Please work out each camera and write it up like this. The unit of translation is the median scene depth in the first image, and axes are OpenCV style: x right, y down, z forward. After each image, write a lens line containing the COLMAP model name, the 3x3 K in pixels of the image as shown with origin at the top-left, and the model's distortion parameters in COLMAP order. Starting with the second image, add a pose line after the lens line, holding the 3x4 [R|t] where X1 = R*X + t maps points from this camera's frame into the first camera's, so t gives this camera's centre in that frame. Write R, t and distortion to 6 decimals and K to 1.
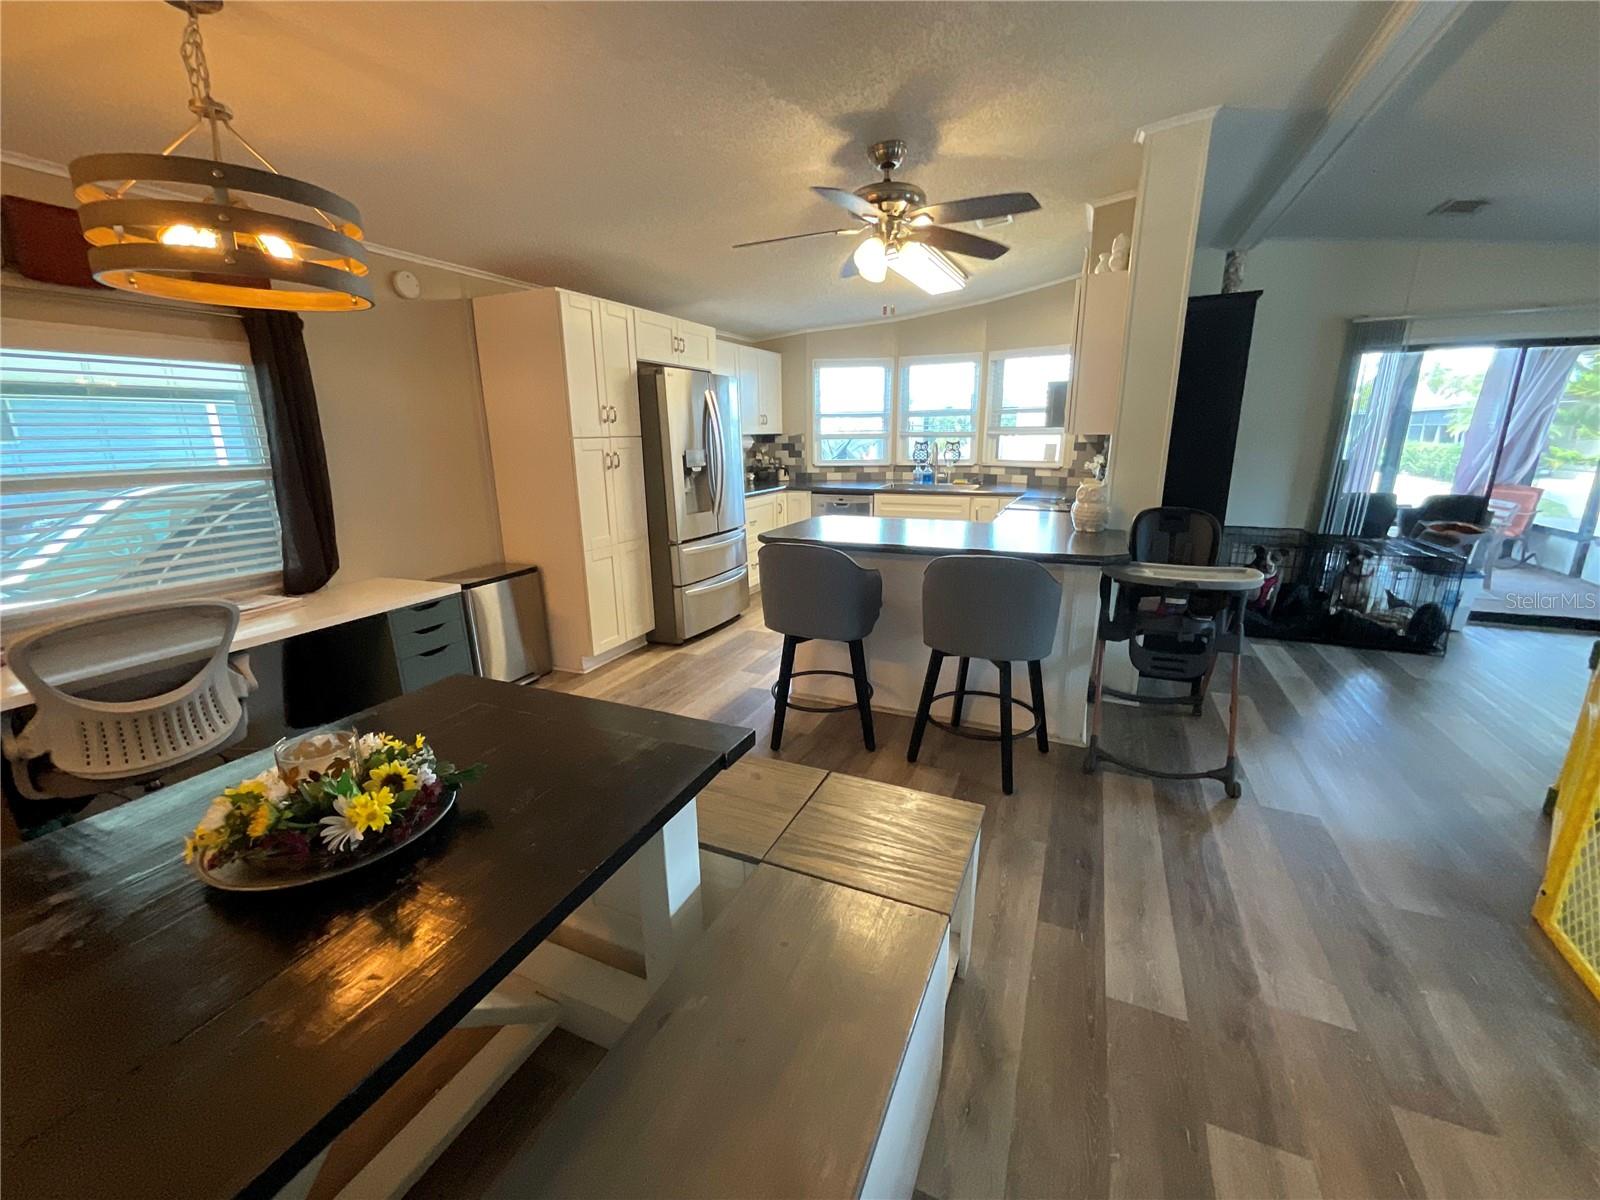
lens RADIAL K [[649.6, 0, 795.7], [0, 649.6, 601.3], [0, 0, 1]] dist [-0.007662, 0.005553]
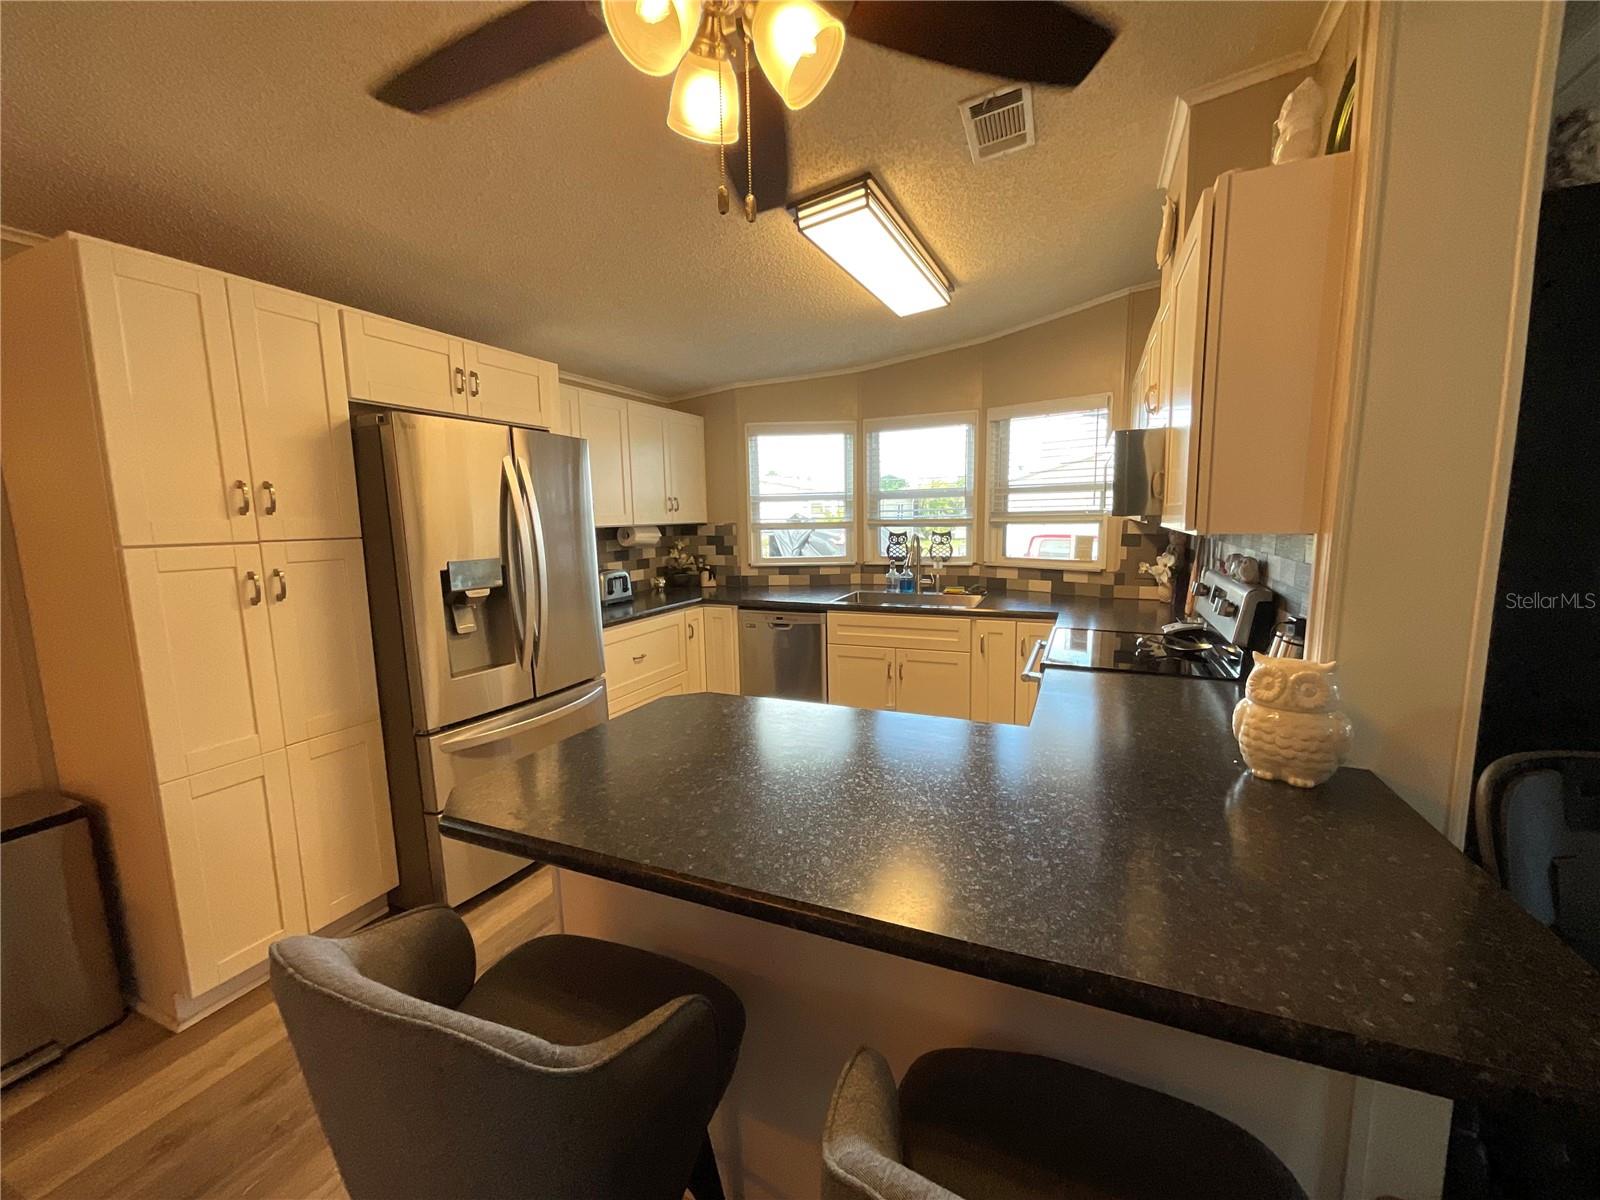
lens RADIAL K [[652.8, 0, 795.2], [0, 652.8, 600.4], [0, 0, 1]] dist [-0.001477, -0.000165]
pose [[0.999941, -0.008516, 0.006703, 0.101965], [0.009285, 0.992169, -0.124560, -0.112468], [-0.005589, 0.124615, 0.992189, 0.399772]]
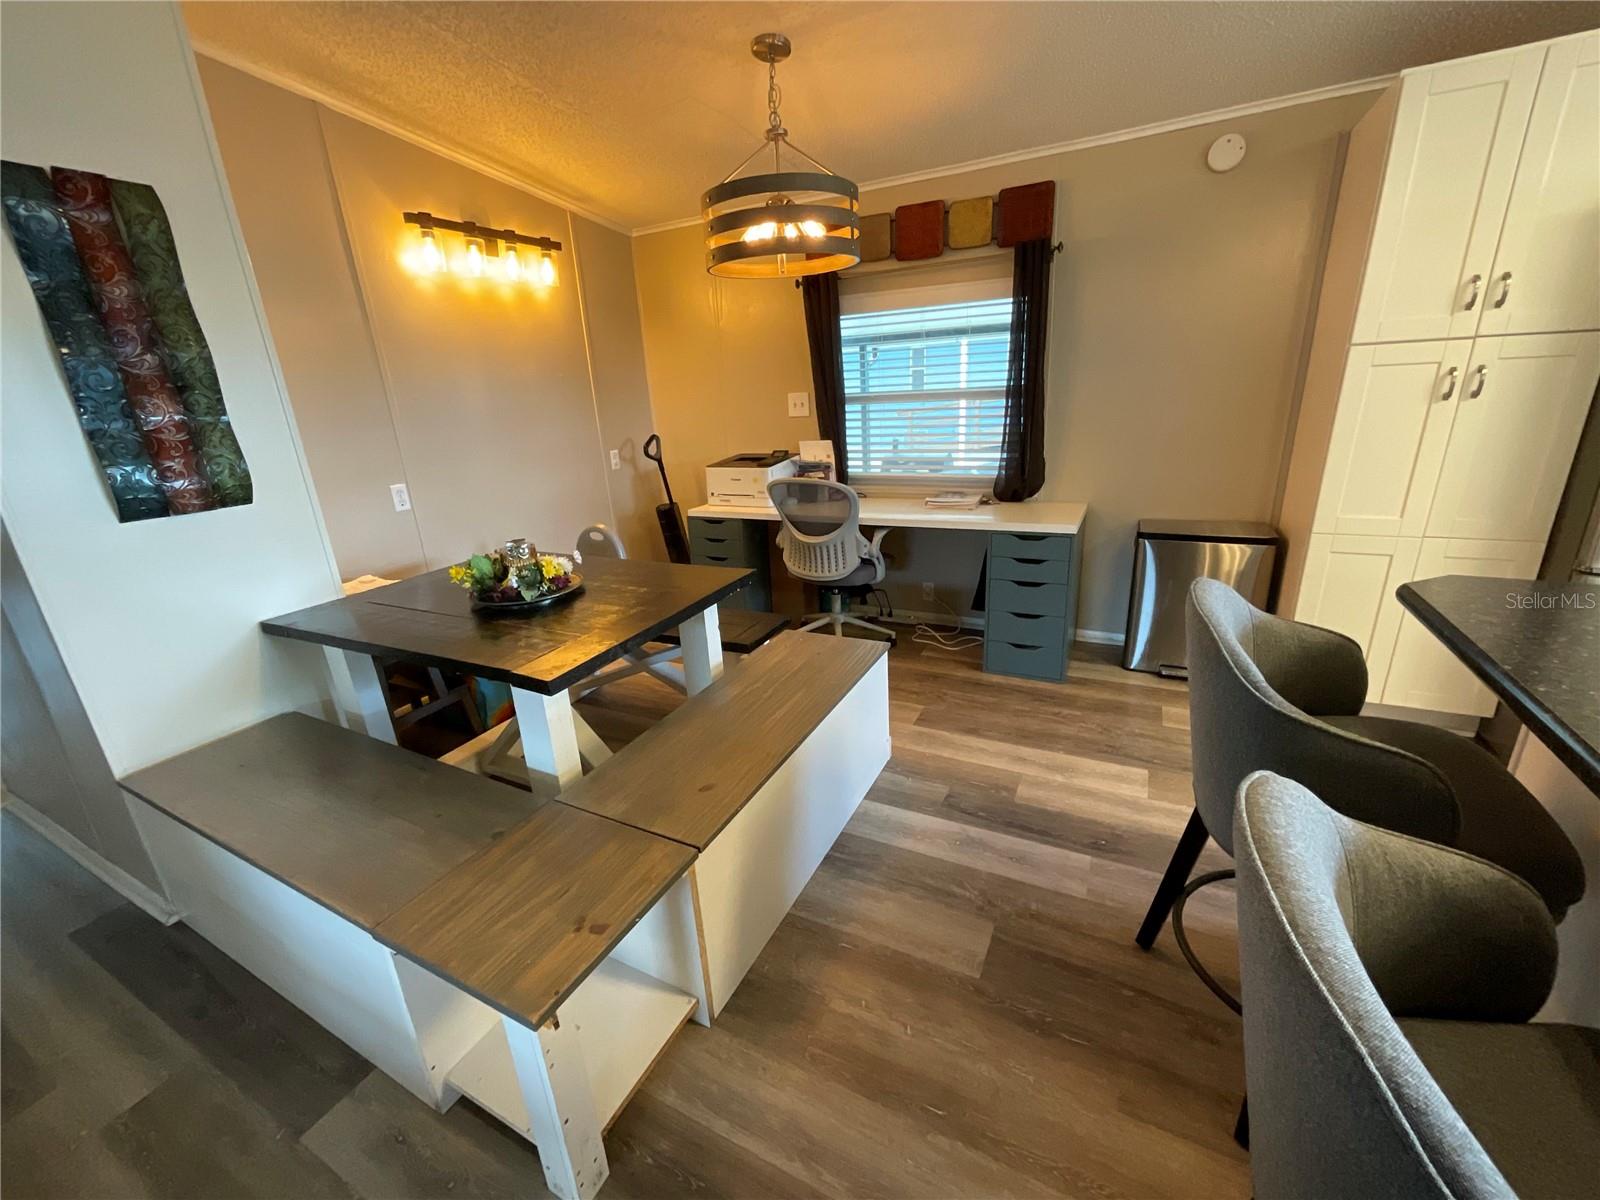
lens RADIAL K [[643.7, 0, 794.7], [0, 643.7, 602.9], [0, 0, 1]] dist [-0.008582, 0.000012]
pose [[-0.056226, 0.331956, -0.941618, 0.242273], [-0.196599, 0.920964, 0.336414, -0.095684], [0.978870, 0.204037, 0.013480, 0.398304]]
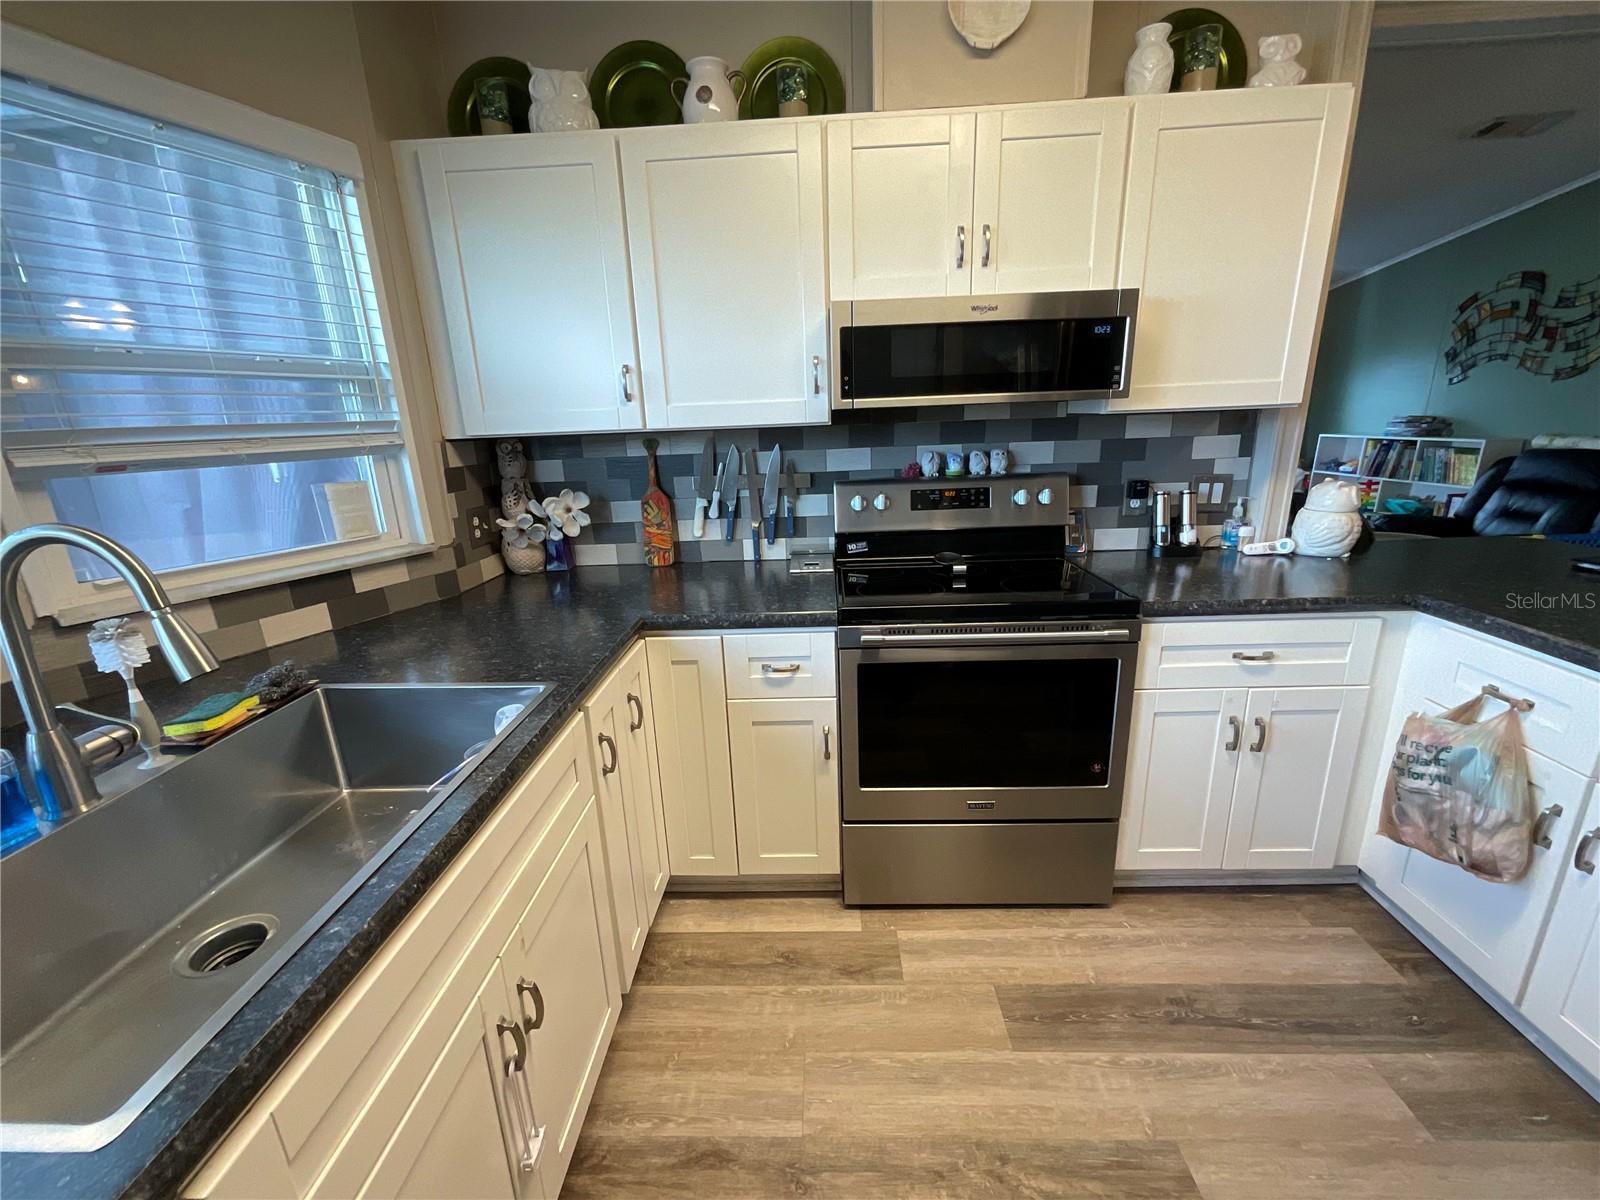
lens RADIAL K [[657.1, 0, 791.5], [0, 657.1, 598.4], [0, 0, 1]] dist [0.024255, -0.009233]
pose [[-0.382529, -0.225102, 0.896103, 0.033802], [0.272930, 0.899057, 0.342352, -0.297636], [-0.882712, 0.375533, -0.282478, 1.130754]]
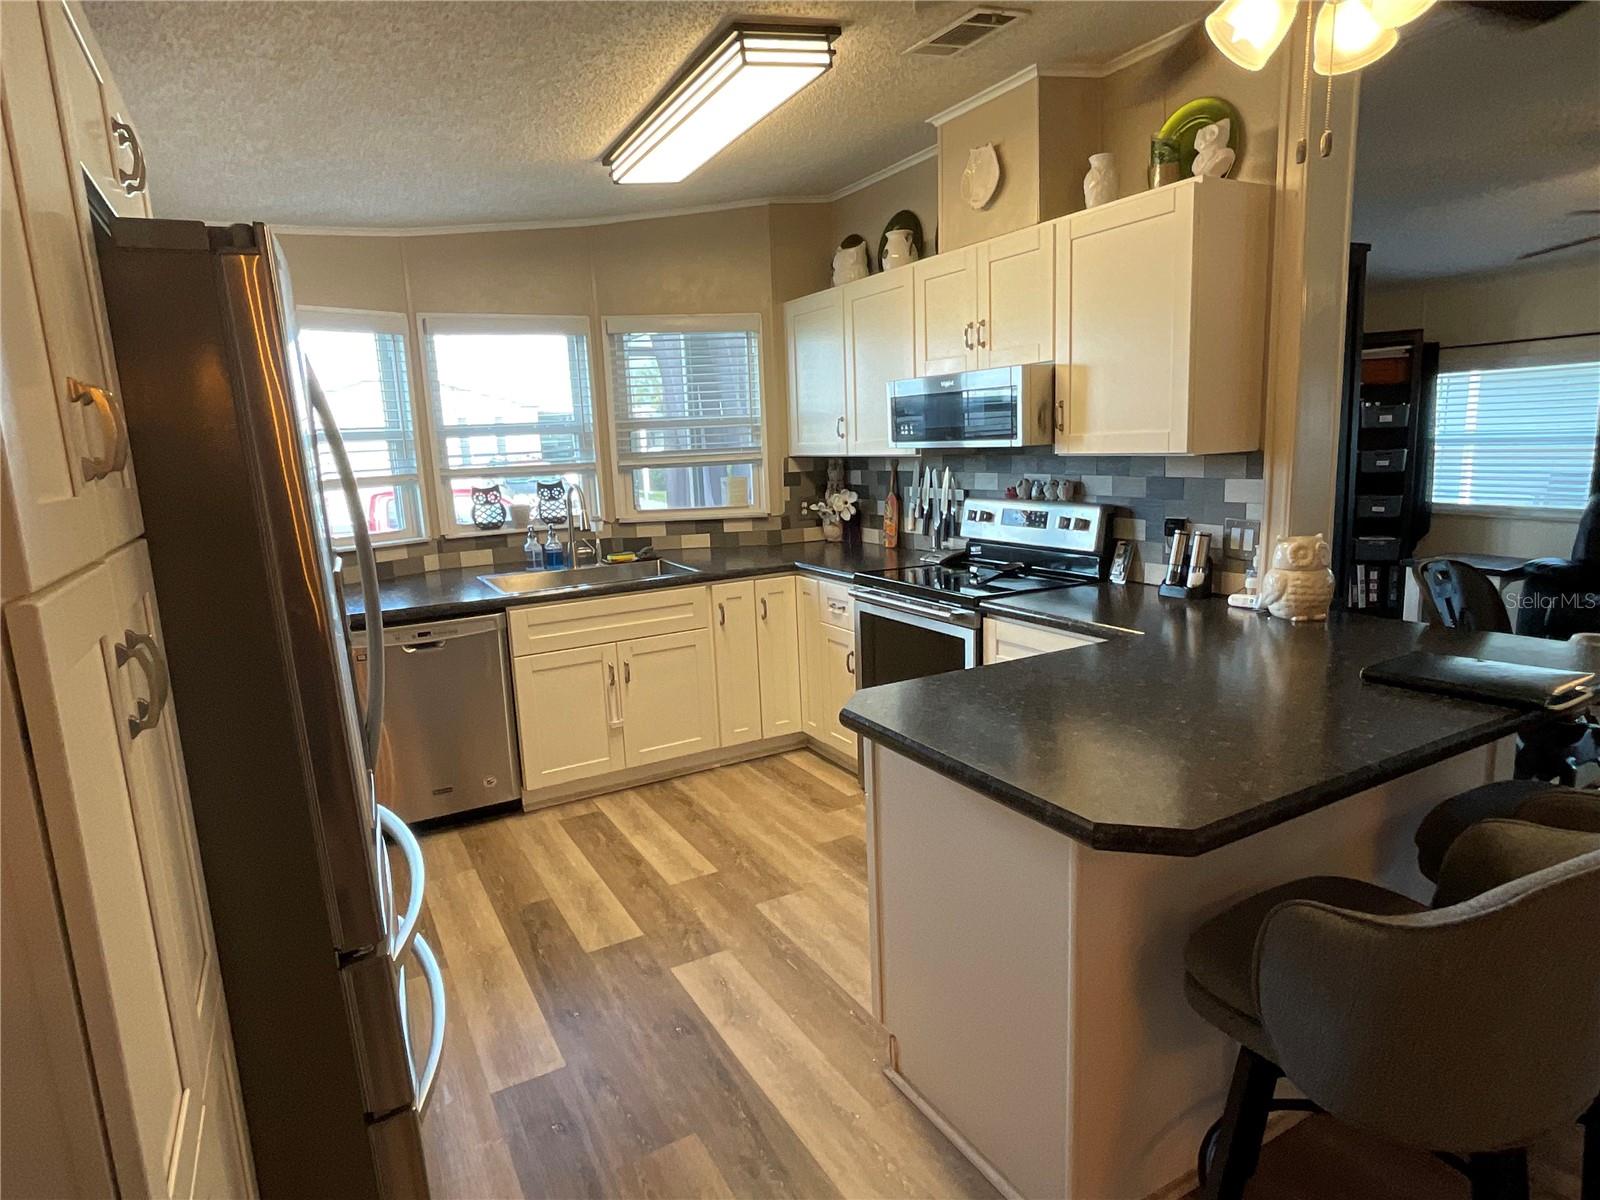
lens RADIAL K [[908.7, 0, 800.0], [0, 908.7, 600.0], [0, 0, 1]] dist [0.017075, 0.000111]
pose [[0.591142, -0.156369, 0.791265, -0.304663], [0.236698, 0.971465, 0.015147, -0.162100], [-0.771055, 0.178337, 0.611286, 0.569486]]
